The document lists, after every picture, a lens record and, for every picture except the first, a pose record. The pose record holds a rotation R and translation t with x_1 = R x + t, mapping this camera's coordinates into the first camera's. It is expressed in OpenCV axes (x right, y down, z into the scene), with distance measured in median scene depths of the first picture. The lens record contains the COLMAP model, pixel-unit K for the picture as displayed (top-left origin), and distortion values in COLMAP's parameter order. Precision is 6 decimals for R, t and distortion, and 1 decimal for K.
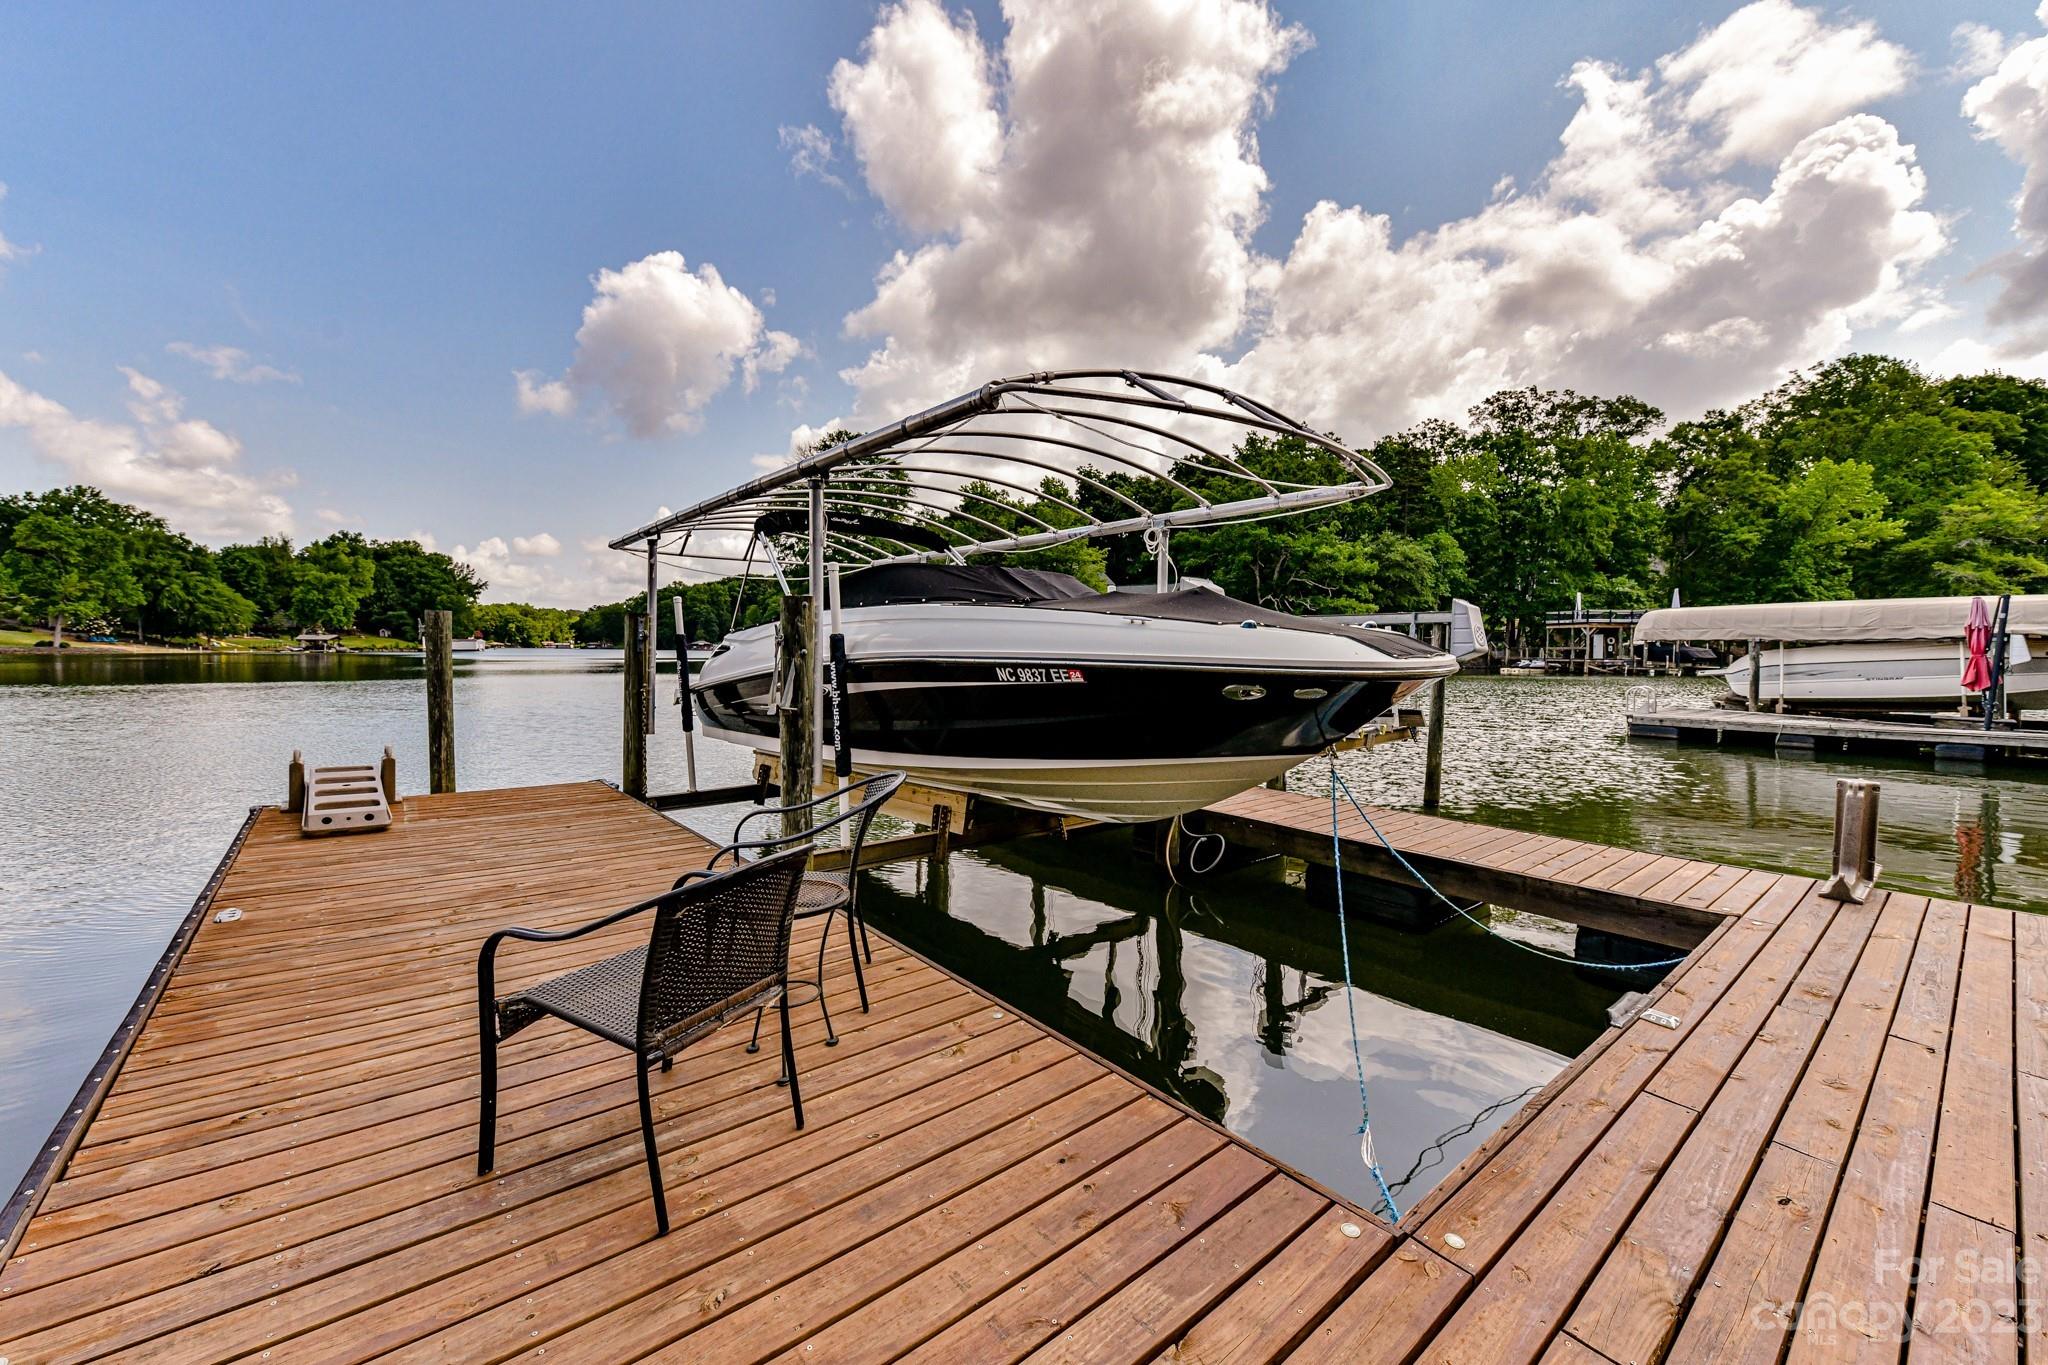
lens RADIAL K [[776.9, 0, 1013.0], [0, 776.9, 678.8], [0, 0, 1]] dist [-0.017039, -0.000085]
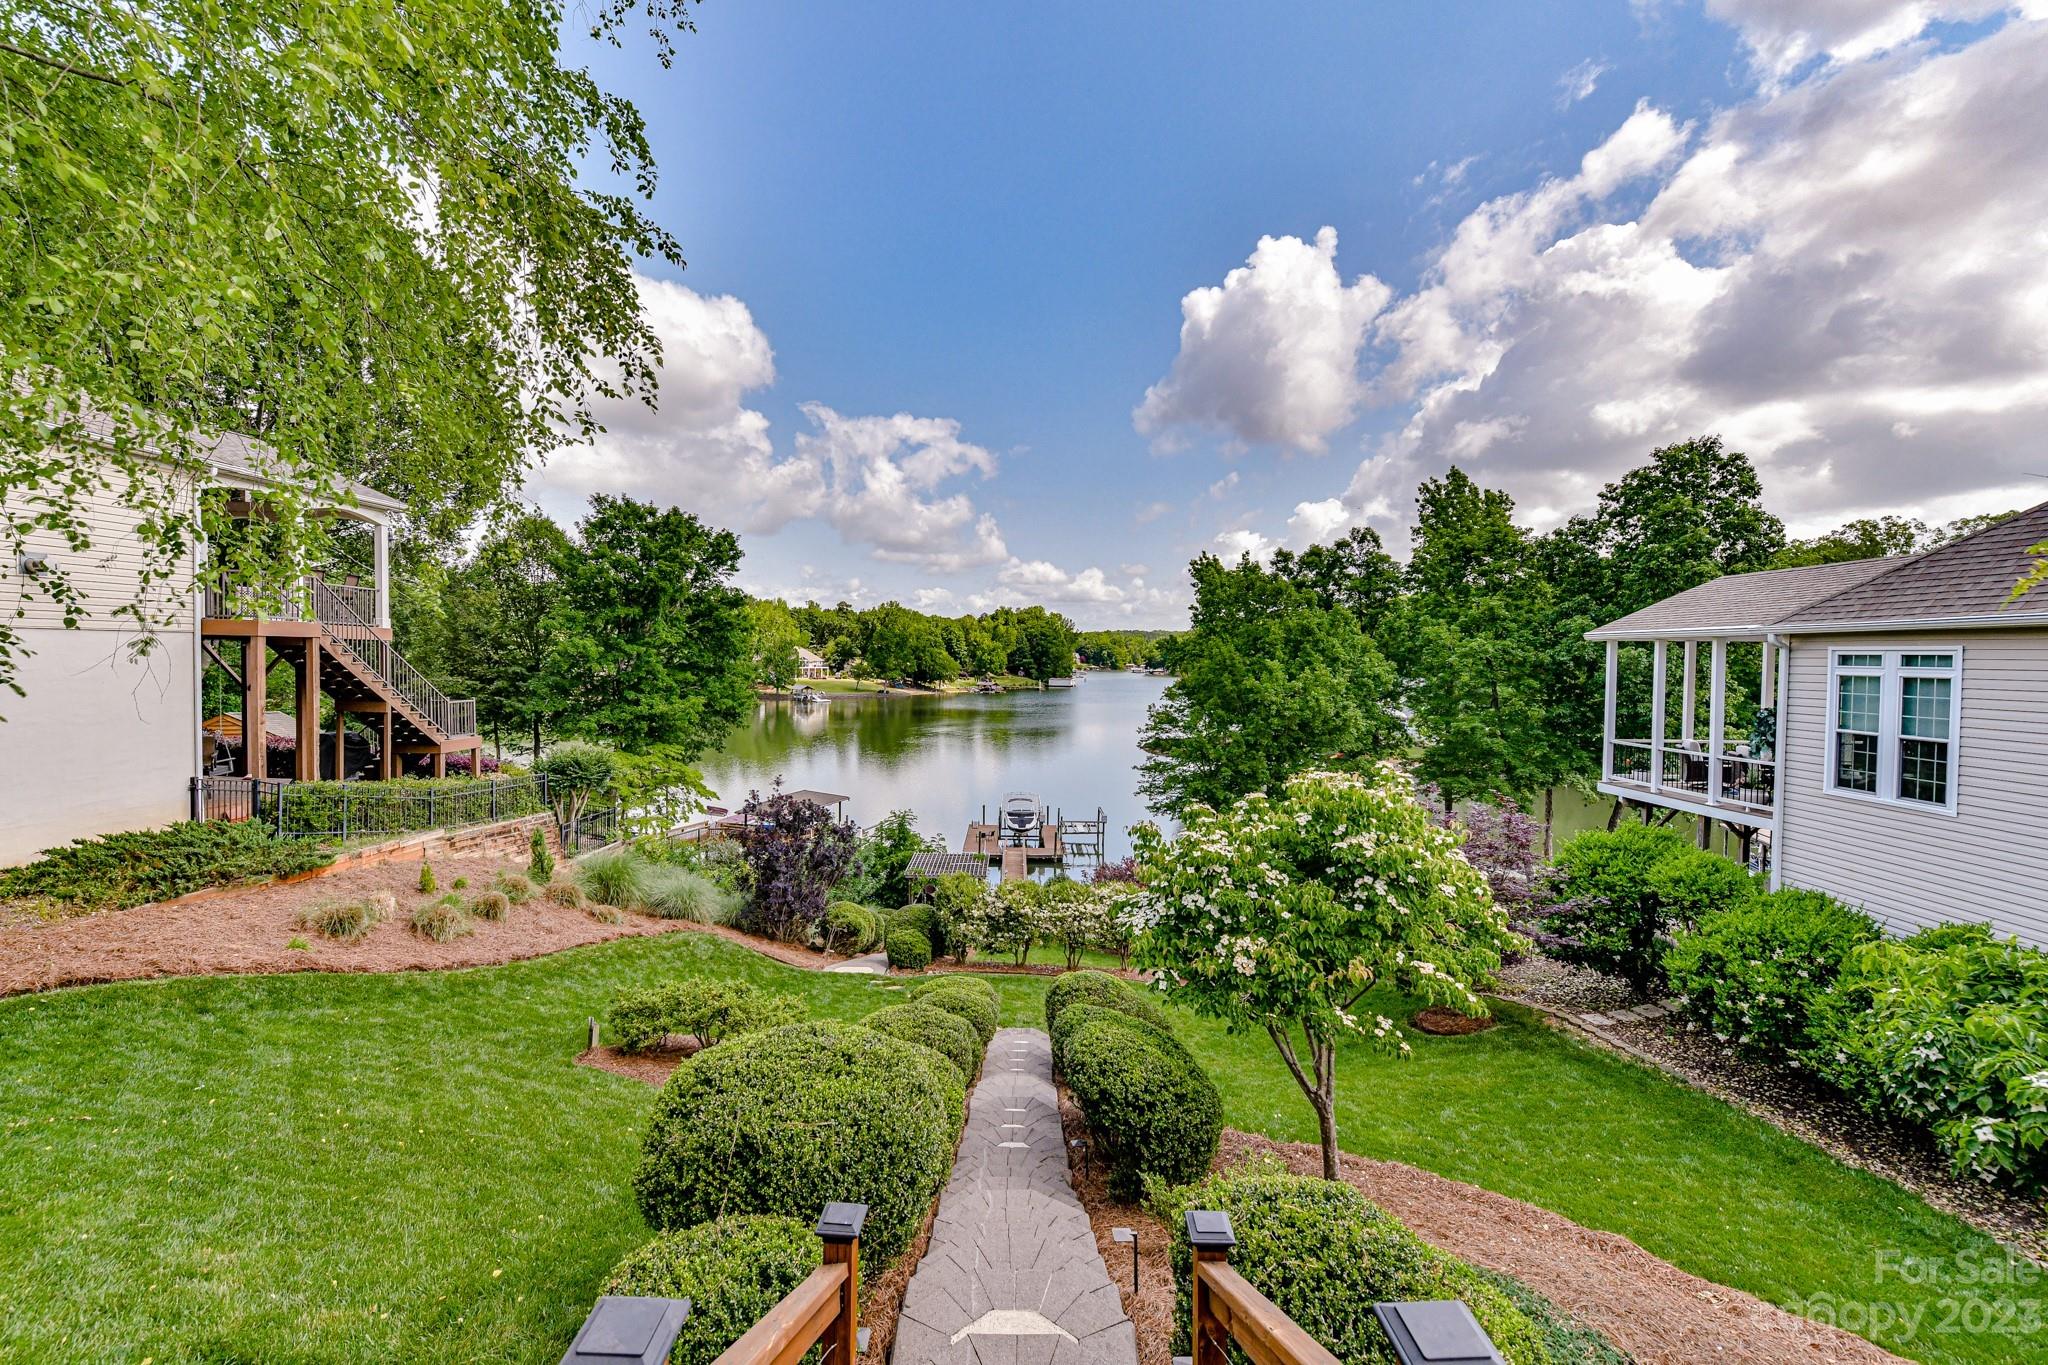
lens RADIAL K [[776.9, 0, 1013.0], [0, 776.9, 678.8], [0, 0, 1]] dist [-0.017039, -0.000085]
pose [[0.760531, 0.015482, -0.649117, 0.170175], [-0.023388, 0.999720, -0.003559, -0.043823], [0.648880, 0.017888, 0.760681, -0.182825]]
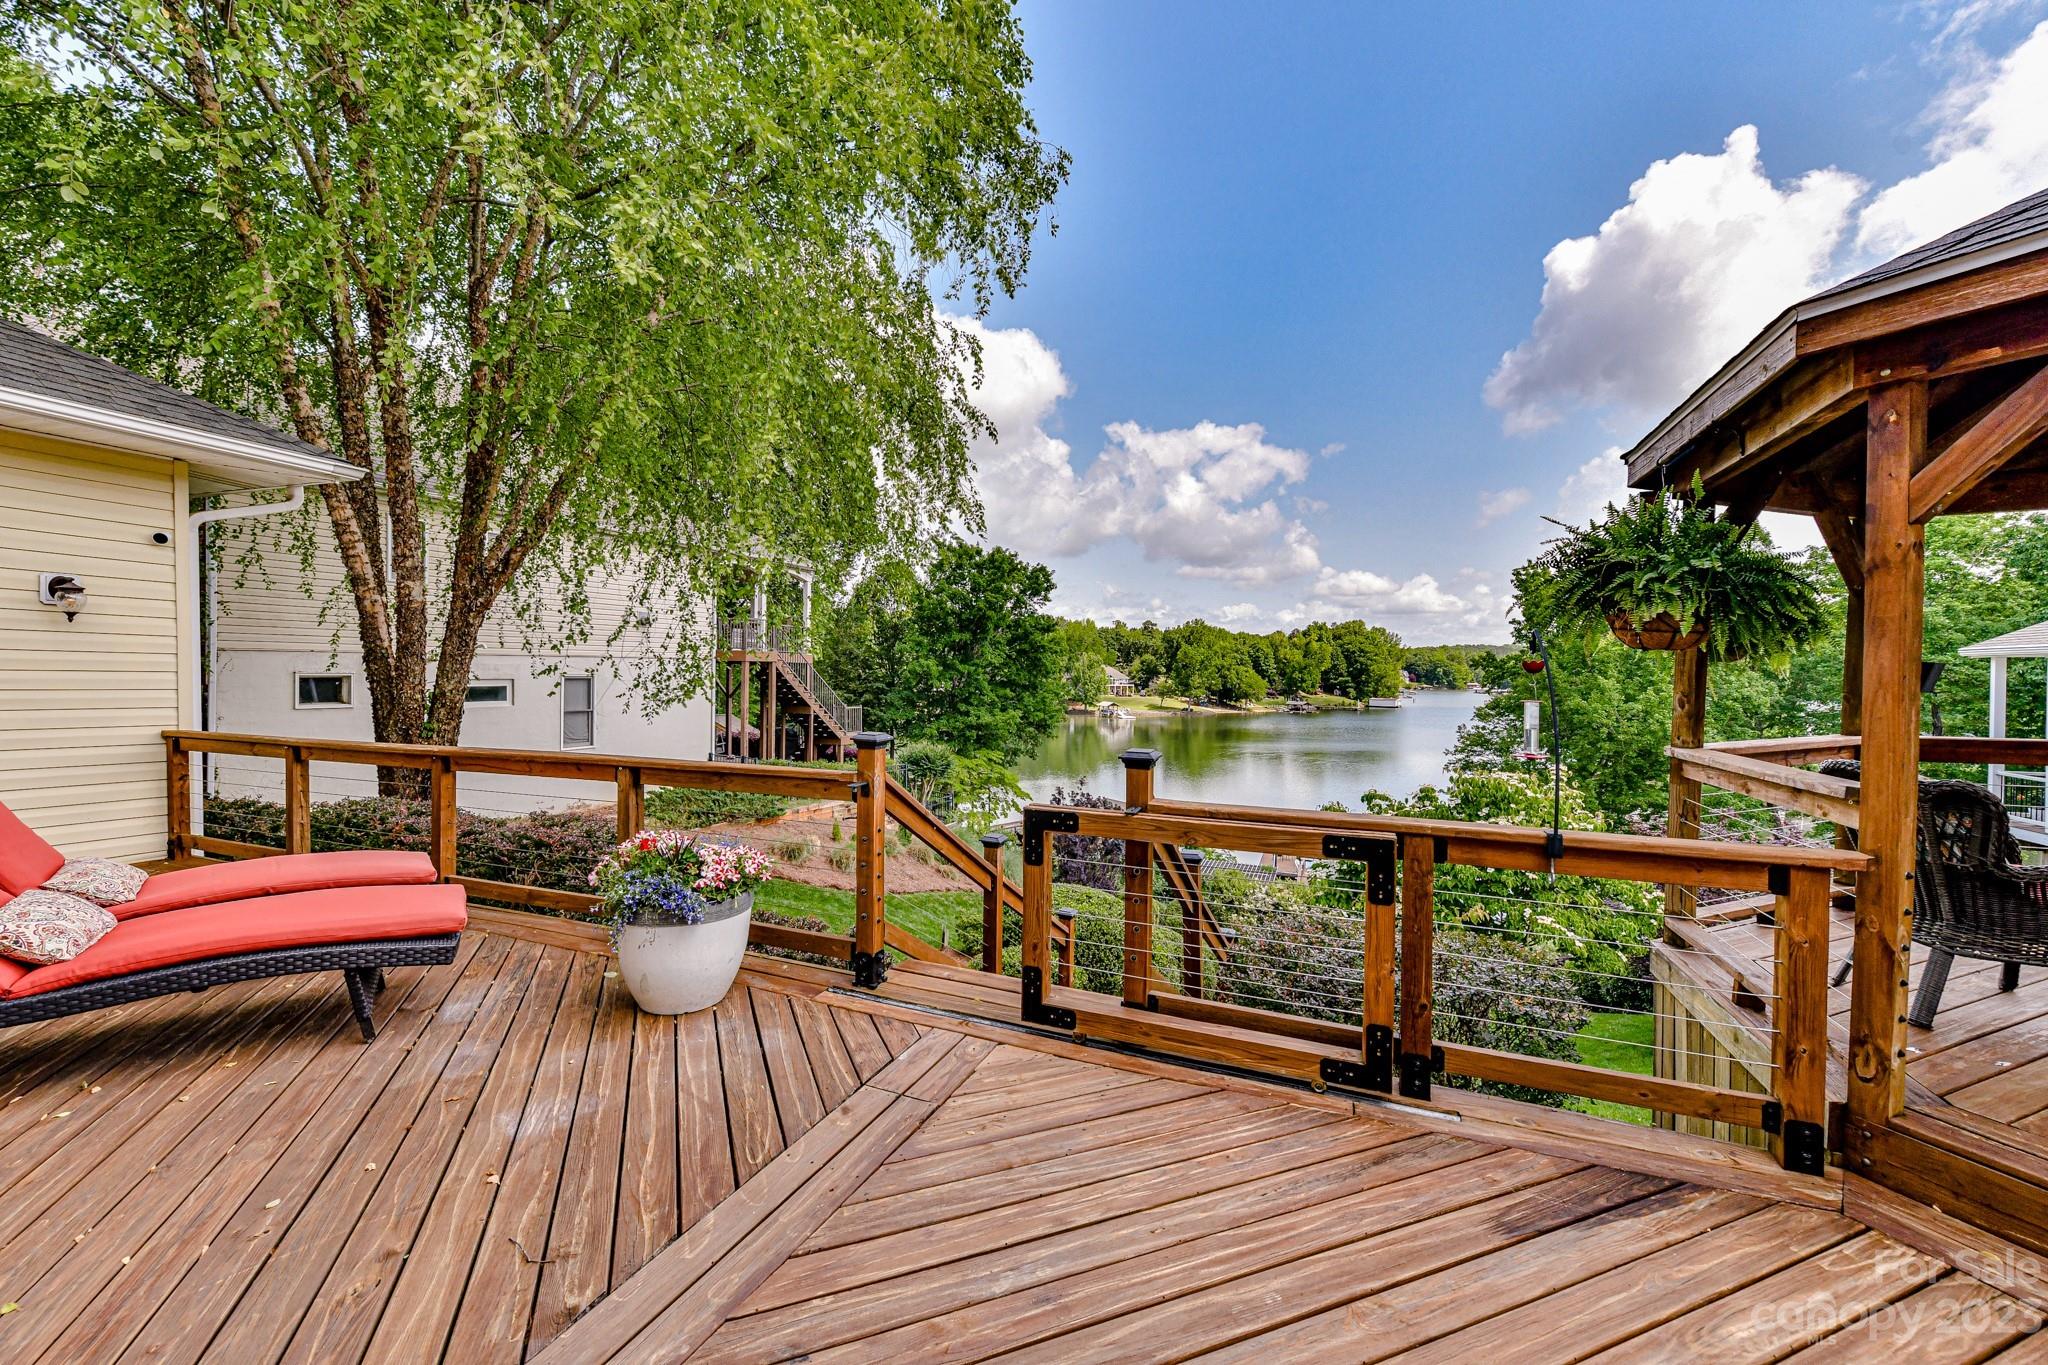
lens RADIAL K [[776.9, 0, 1013.0], [0, 776.9, 678.8], [0, 0, 1]] dist [-0.017039, -0.000085]
pose [[0.457185, 0.001560, -0.889370, 0.184004], [-0.033599, 0.999315, -0.015519, -0.043560], [0.888737, 0.036977, 0.456924, -0.190132]]
